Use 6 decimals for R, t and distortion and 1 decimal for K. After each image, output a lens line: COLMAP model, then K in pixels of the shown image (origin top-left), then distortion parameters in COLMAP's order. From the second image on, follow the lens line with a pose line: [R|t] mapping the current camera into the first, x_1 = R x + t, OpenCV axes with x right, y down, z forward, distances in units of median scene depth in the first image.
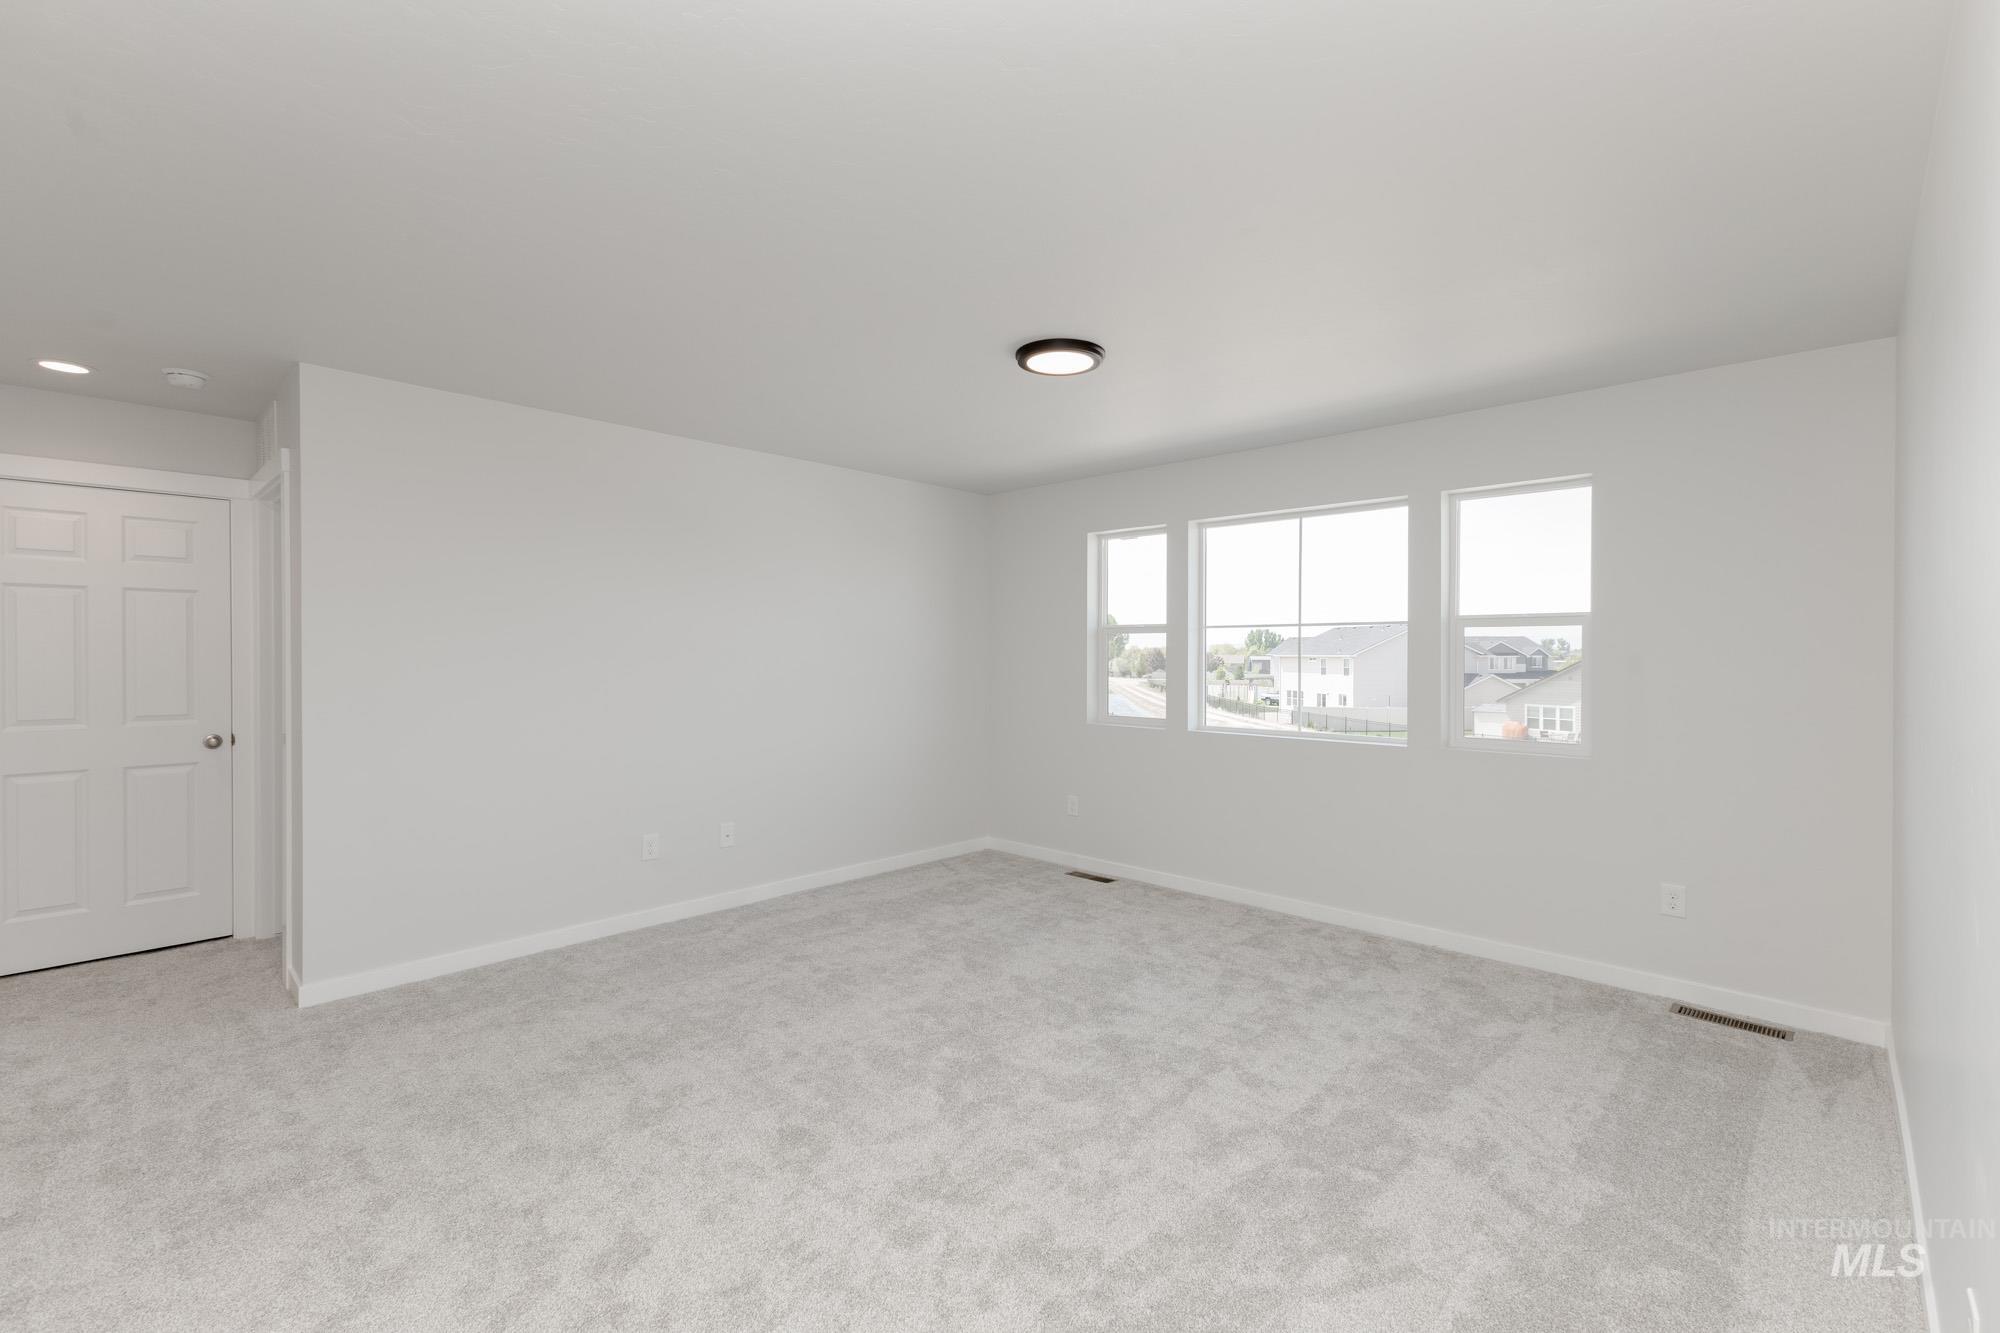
lens RADIAL K [[873.1, 0, 1000.0], [0, 873.1, 666.5], [0, 0, 1]] dist [0.012072, -0.000771]
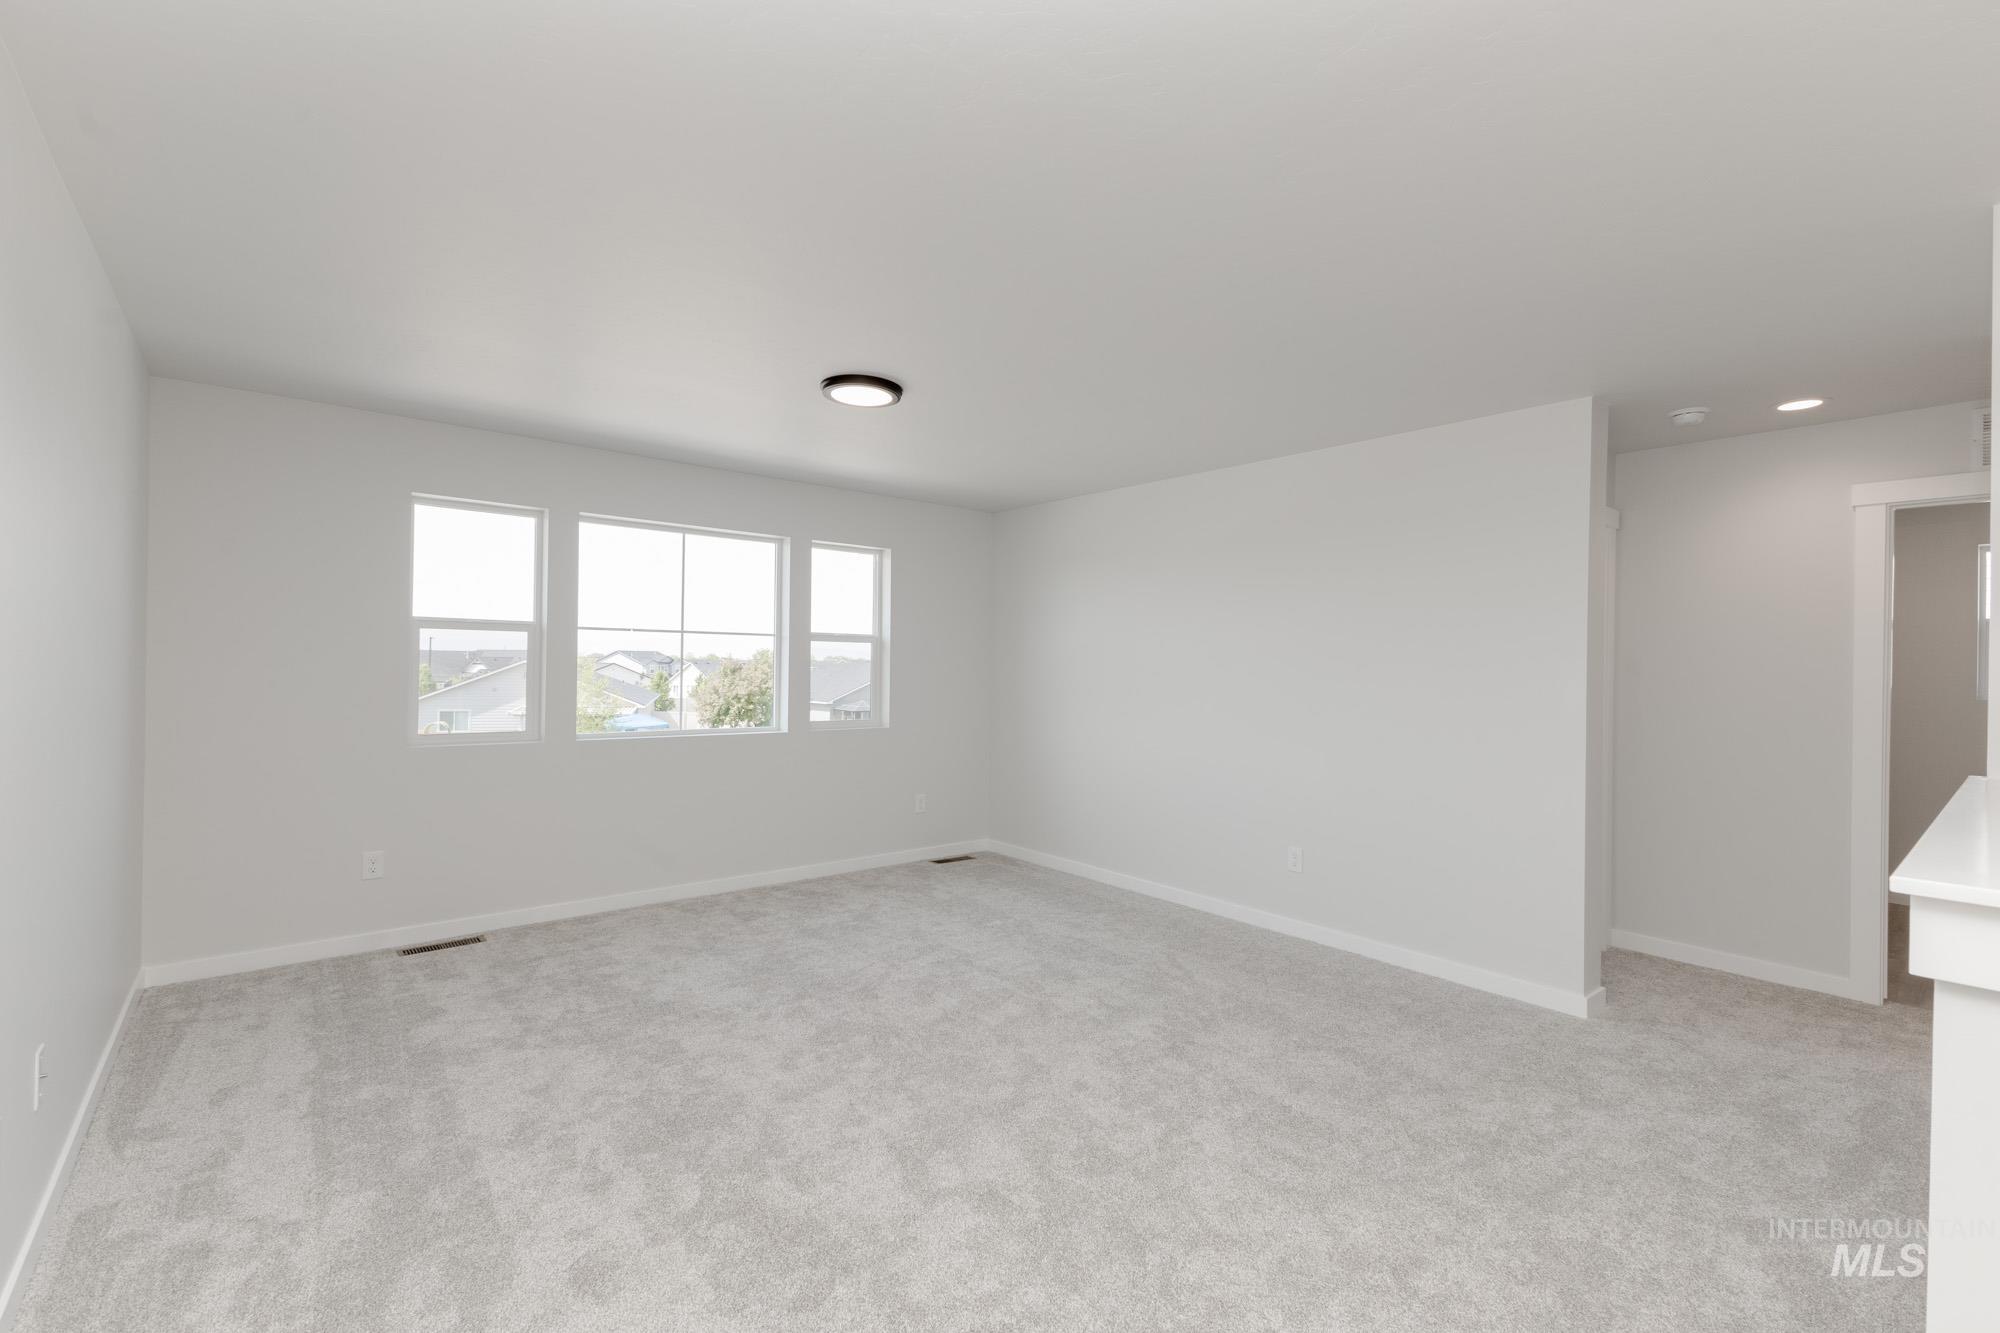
lens RADIAL K [[873.1, 0, 1000.0], [0, 873.1, 666.5], [0, 0, 1]] dist [0.012072, -0.000771]
pose [[0.103669, -0.001672, 0.994610, -0.702629], [0.000543, 0.999999, 0.001625, -0.005980], [-0.994612, 0.000372, 0.103669, 0.499958]]
